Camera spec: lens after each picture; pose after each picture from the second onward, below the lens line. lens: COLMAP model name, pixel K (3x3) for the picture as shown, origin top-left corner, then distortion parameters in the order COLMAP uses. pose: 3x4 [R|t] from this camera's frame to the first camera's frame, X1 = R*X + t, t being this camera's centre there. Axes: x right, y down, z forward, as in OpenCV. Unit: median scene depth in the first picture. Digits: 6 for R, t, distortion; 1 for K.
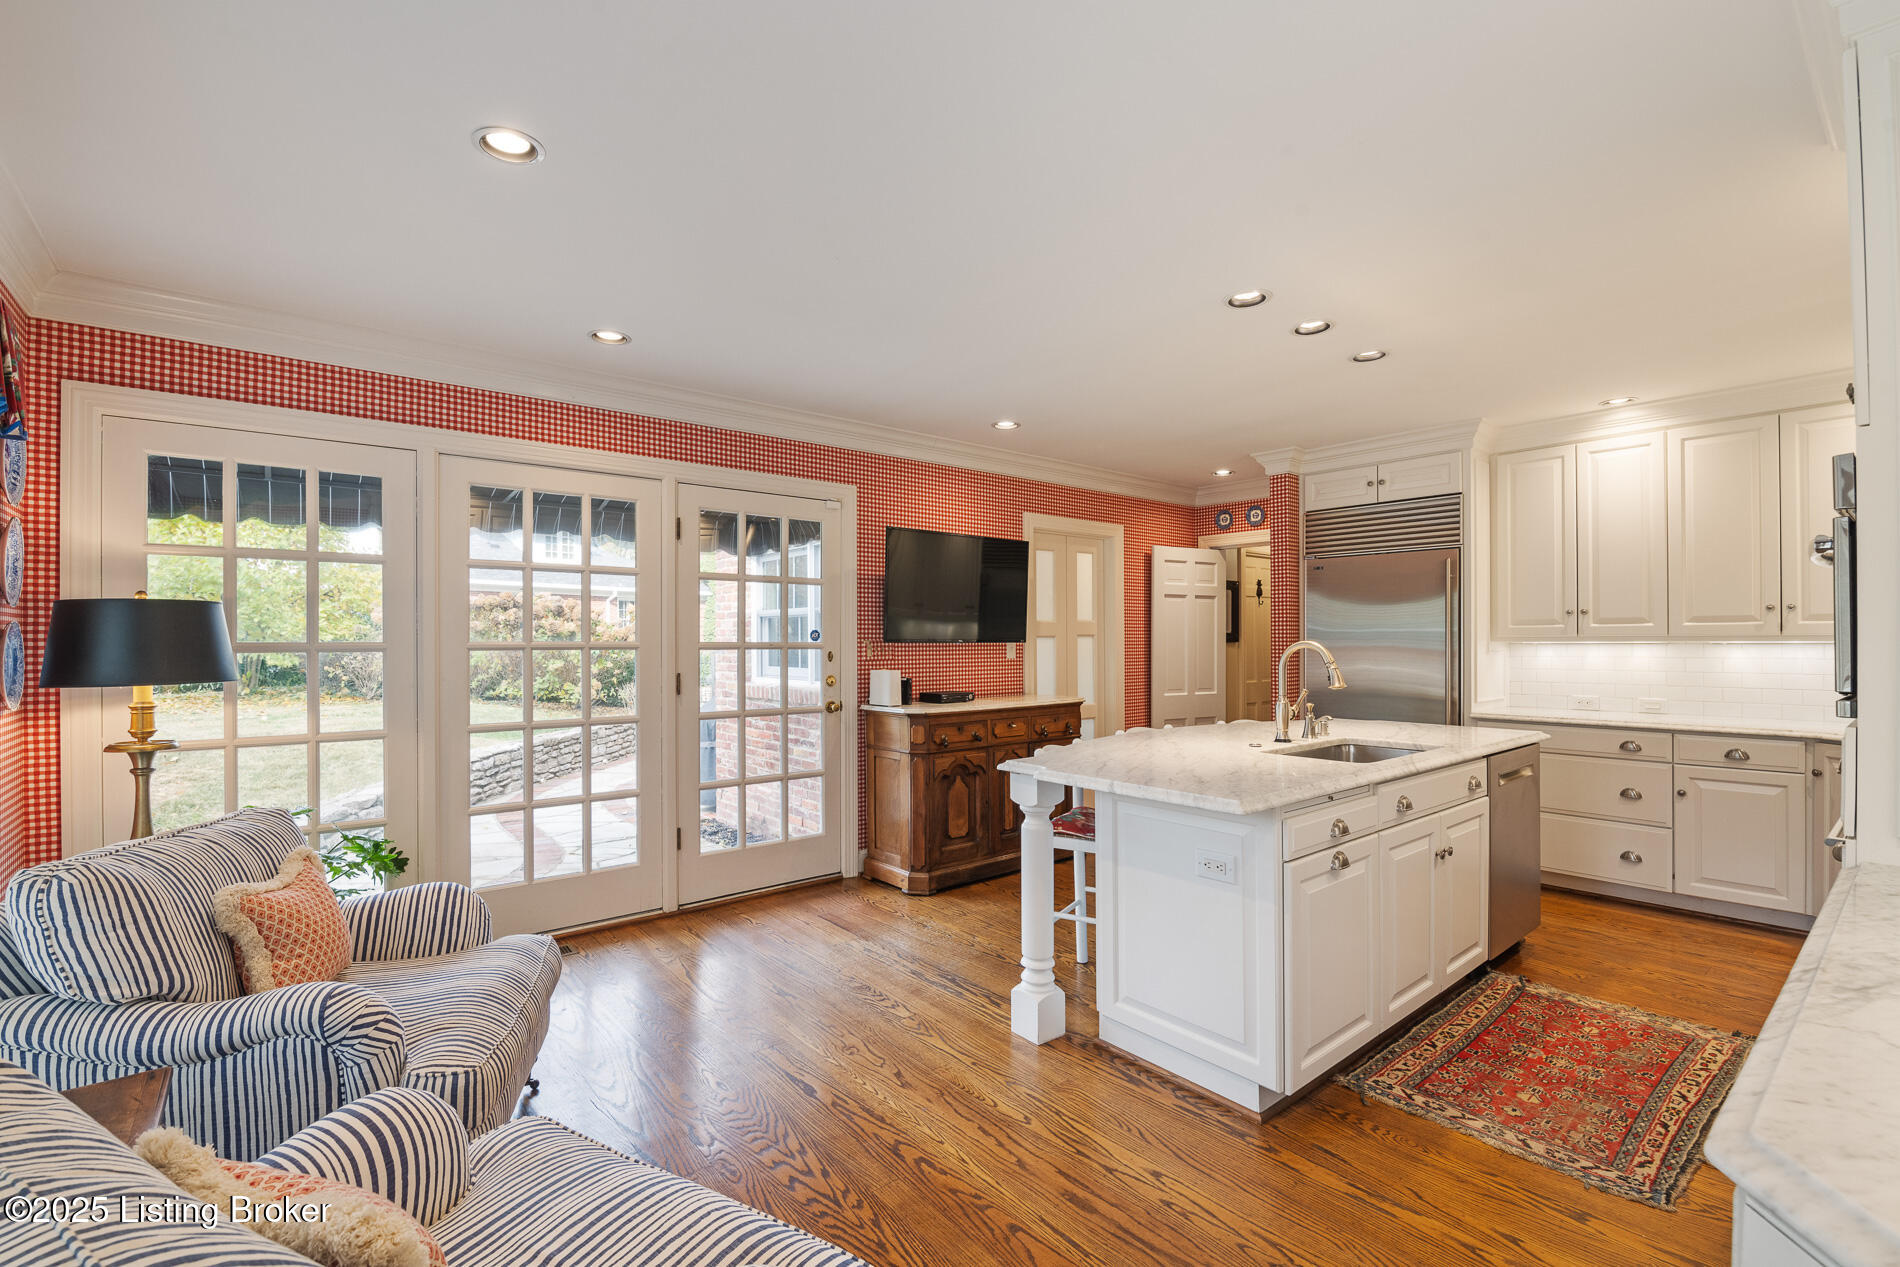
lens RADIAL K [[831.0, 0, 931.9], [0, 831.0, 635.9], [0, 0, 1]] dist [-0.009540, -0.003780]
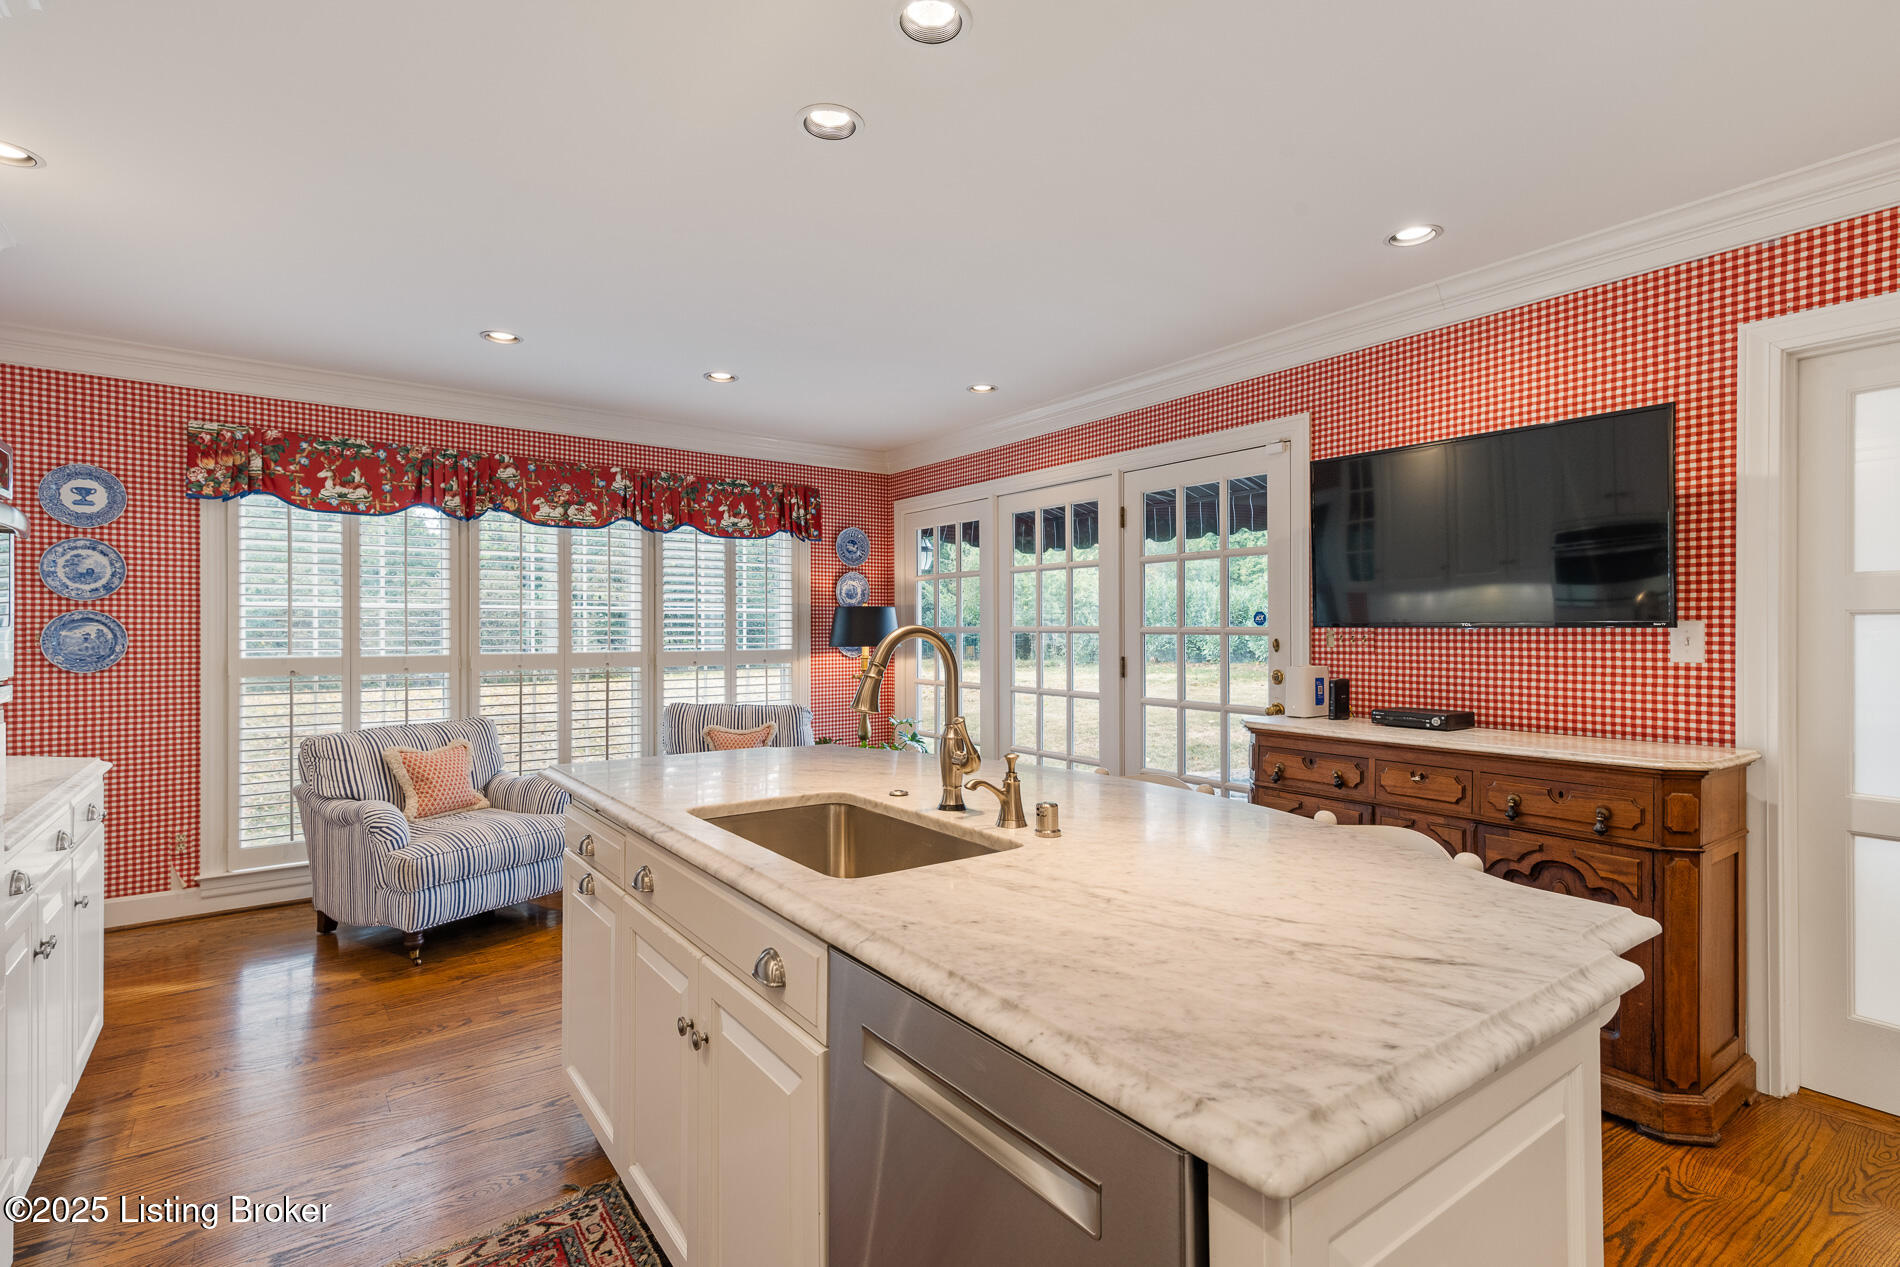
lens RADIAL K [[869.6, 0, 951.3], [0, 869.6, 637.4], [0, 0, 1]] dist [-0.000097, 0.000765]
pose [[-0.024354, 0.013498, -0.999612, 0.779269], [0.009608, 0.999866, 0.013267, 0.004154], [0.999657, -0.009281, -0.024480, 0.797315]]
